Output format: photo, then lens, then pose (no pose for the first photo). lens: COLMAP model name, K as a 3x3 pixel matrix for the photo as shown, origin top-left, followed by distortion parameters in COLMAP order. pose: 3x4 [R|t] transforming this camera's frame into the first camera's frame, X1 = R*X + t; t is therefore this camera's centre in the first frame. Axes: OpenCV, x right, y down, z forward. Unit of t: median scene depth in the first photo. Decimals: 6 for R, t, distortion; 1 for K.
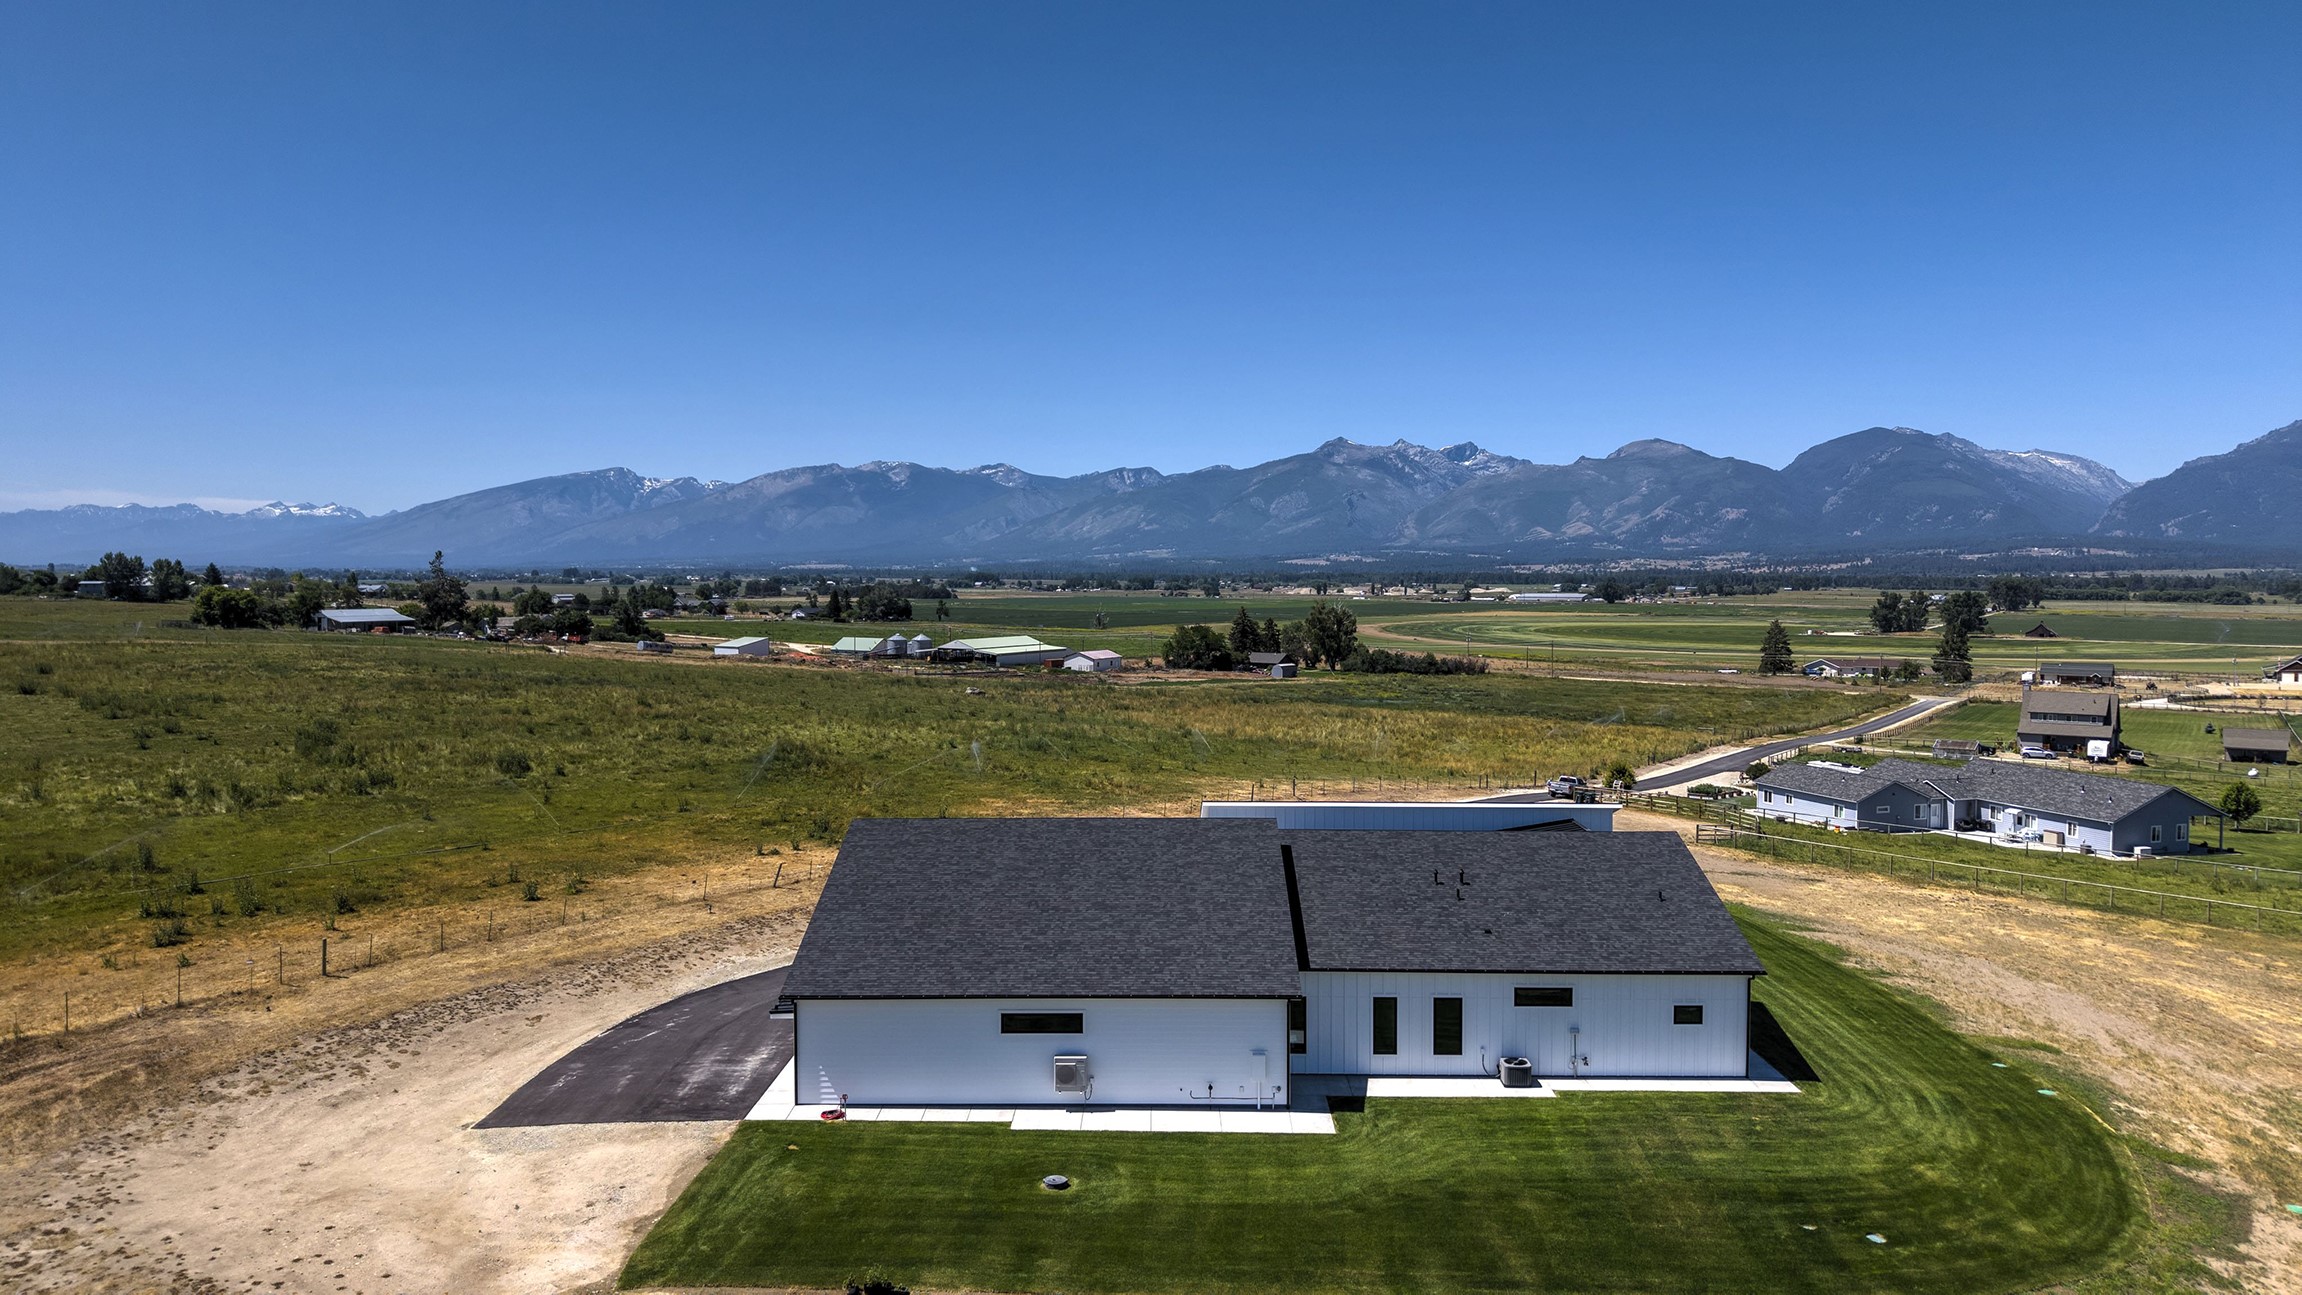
lens RADIAL K [[1520.1, 0, 1155.7], [0, 1520.1, 653.1], [0, 0, 1]] dist [0.020773, -0.013065]
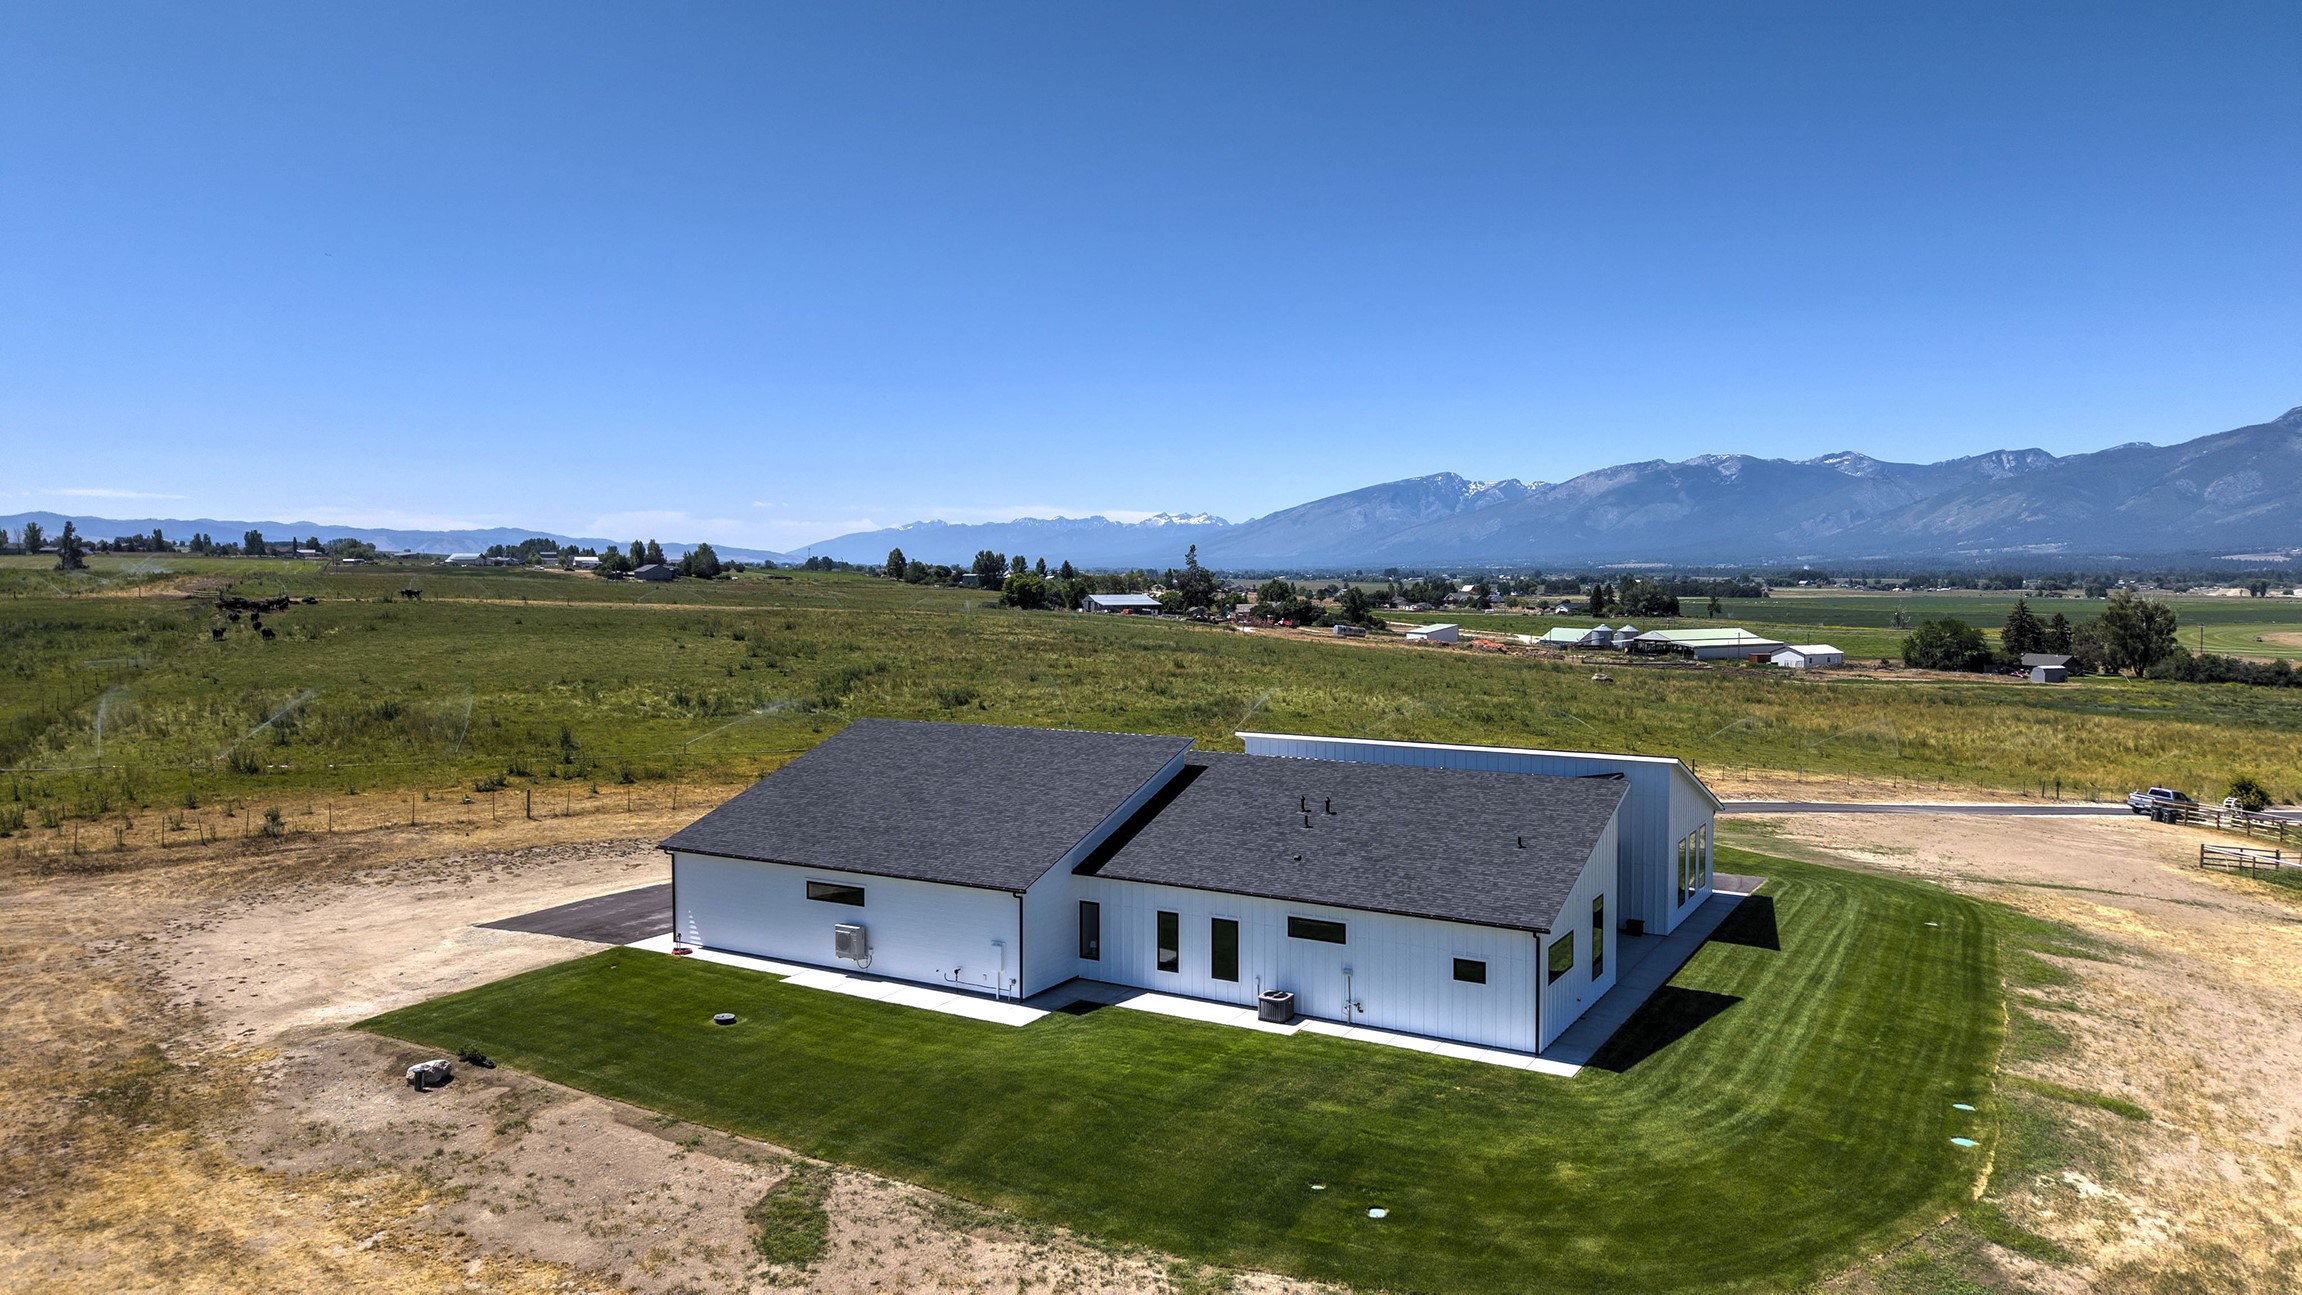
lens RADIAL K [[1520.1, 0, 1155.0], [0, 1520.1, 635.5], [0, 0, 1]] dist [0.020773, -0.013065]
pose [[0.867880, 0.020012, -0.496371, 0.619281], [-0.025483, 0.999666, -0.004253, 0.054923], [0.496120, 0.016340, 0.868100, 0.157299]]
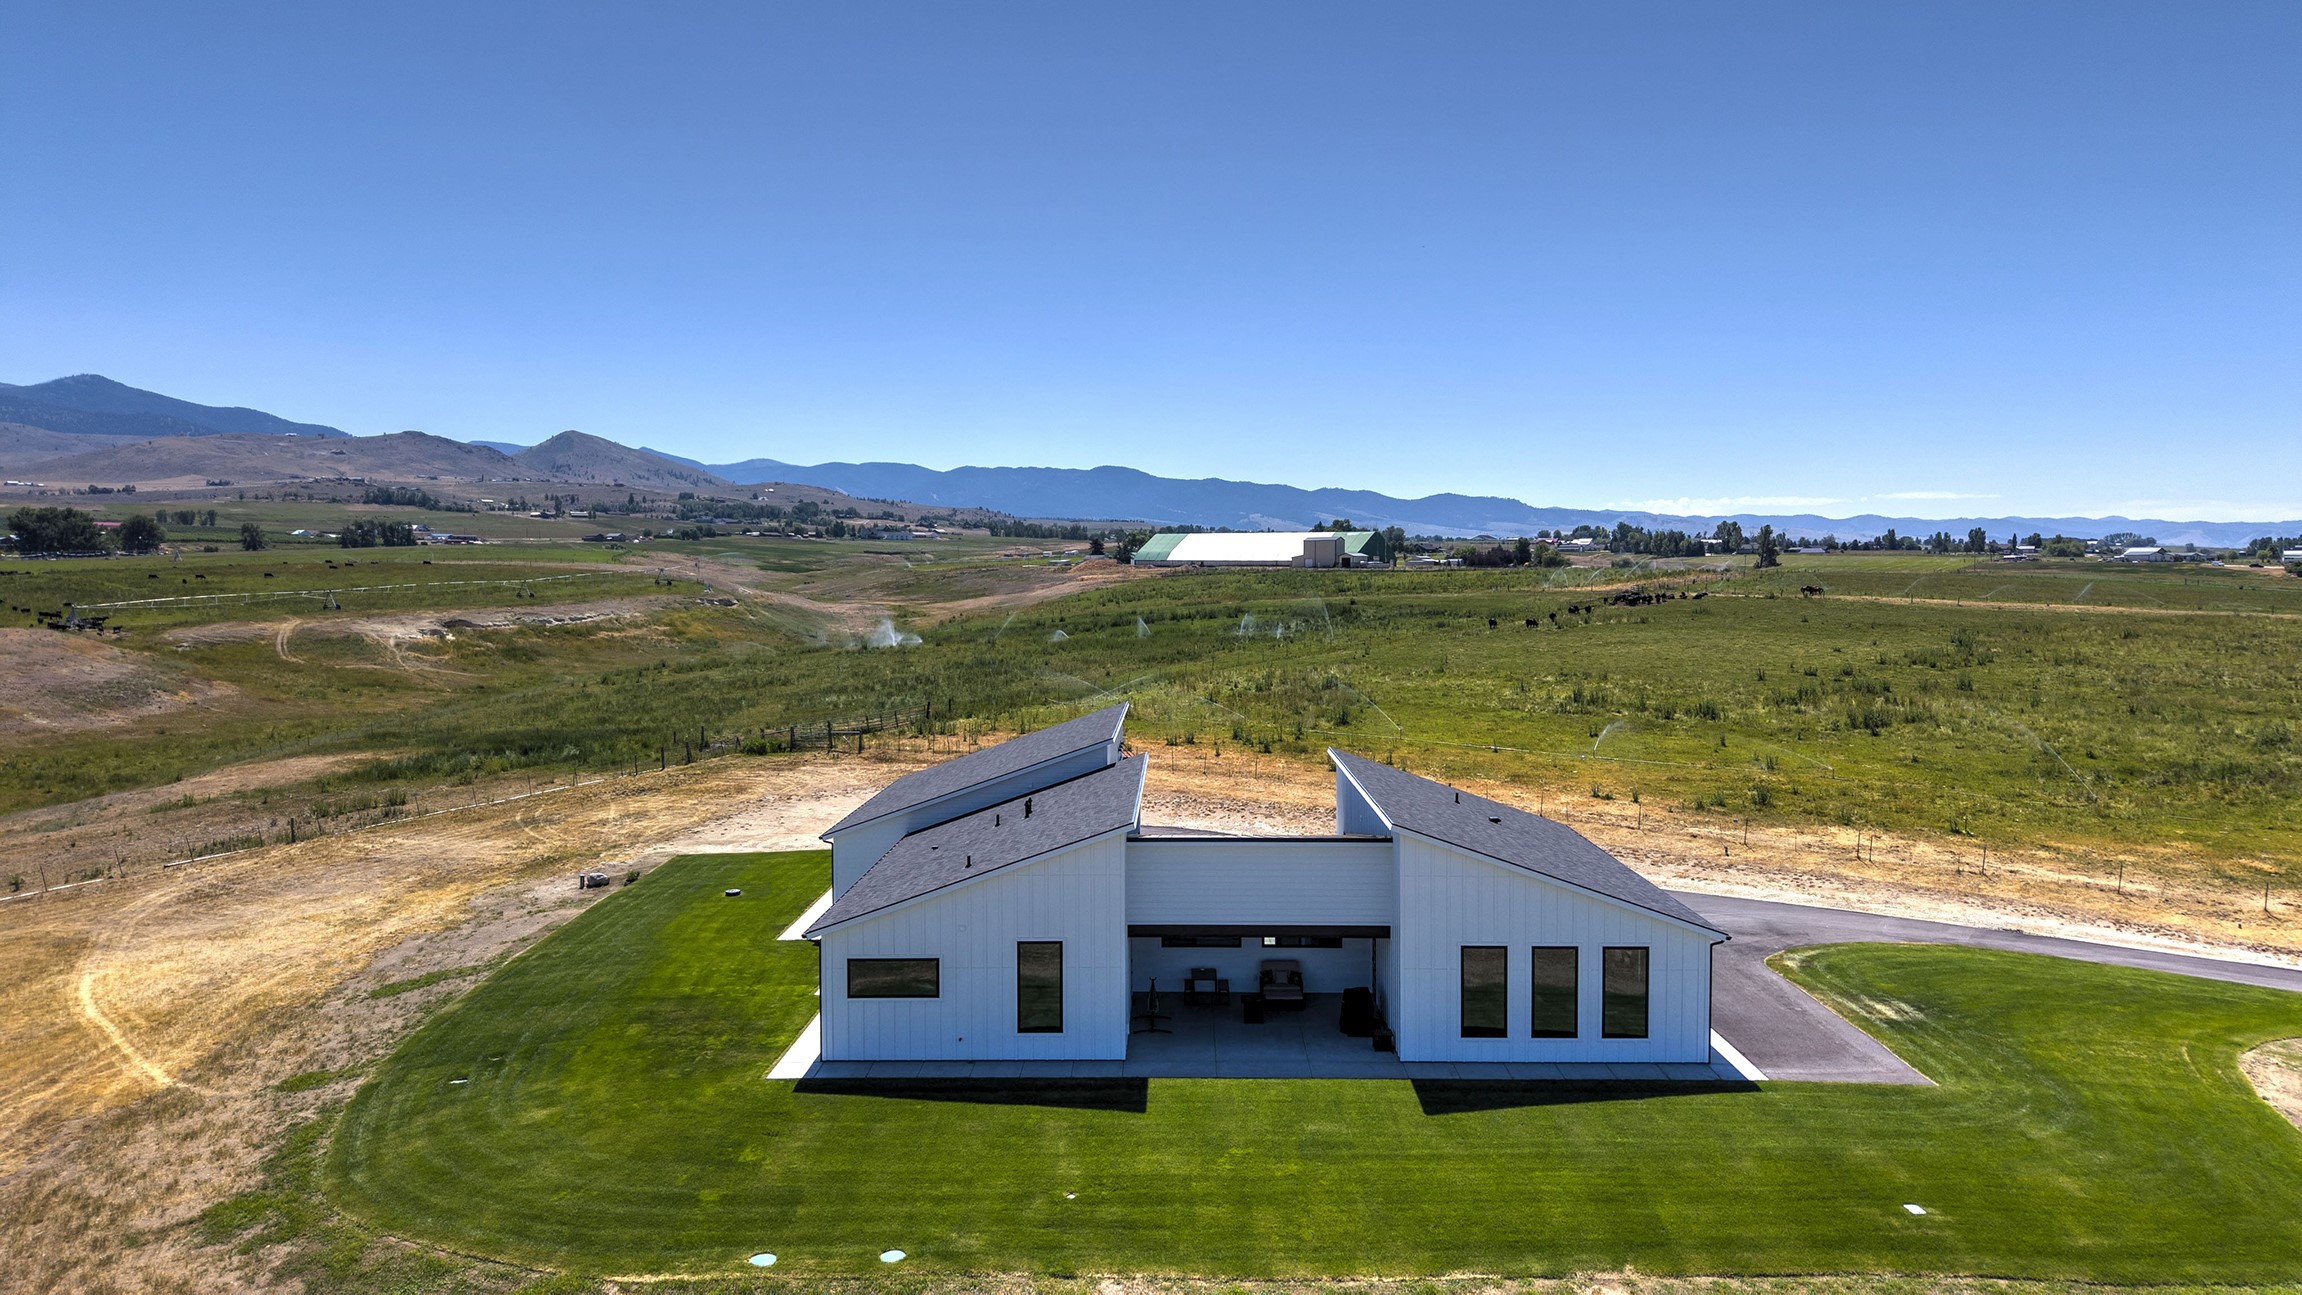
lens RADIAL K [[1520.1, 0, 1152.0], [0, 1520.1, 663.9], [0, 0, 1]] dist [0.020773, -0.013065]
pose [[-0.004759, 0.059821, -0.998198, 1.214805], [-0.048426, 0.997024, 0.059982, 0.000460], [0.998815, 0.048624, -0.001848, 1.173522]]
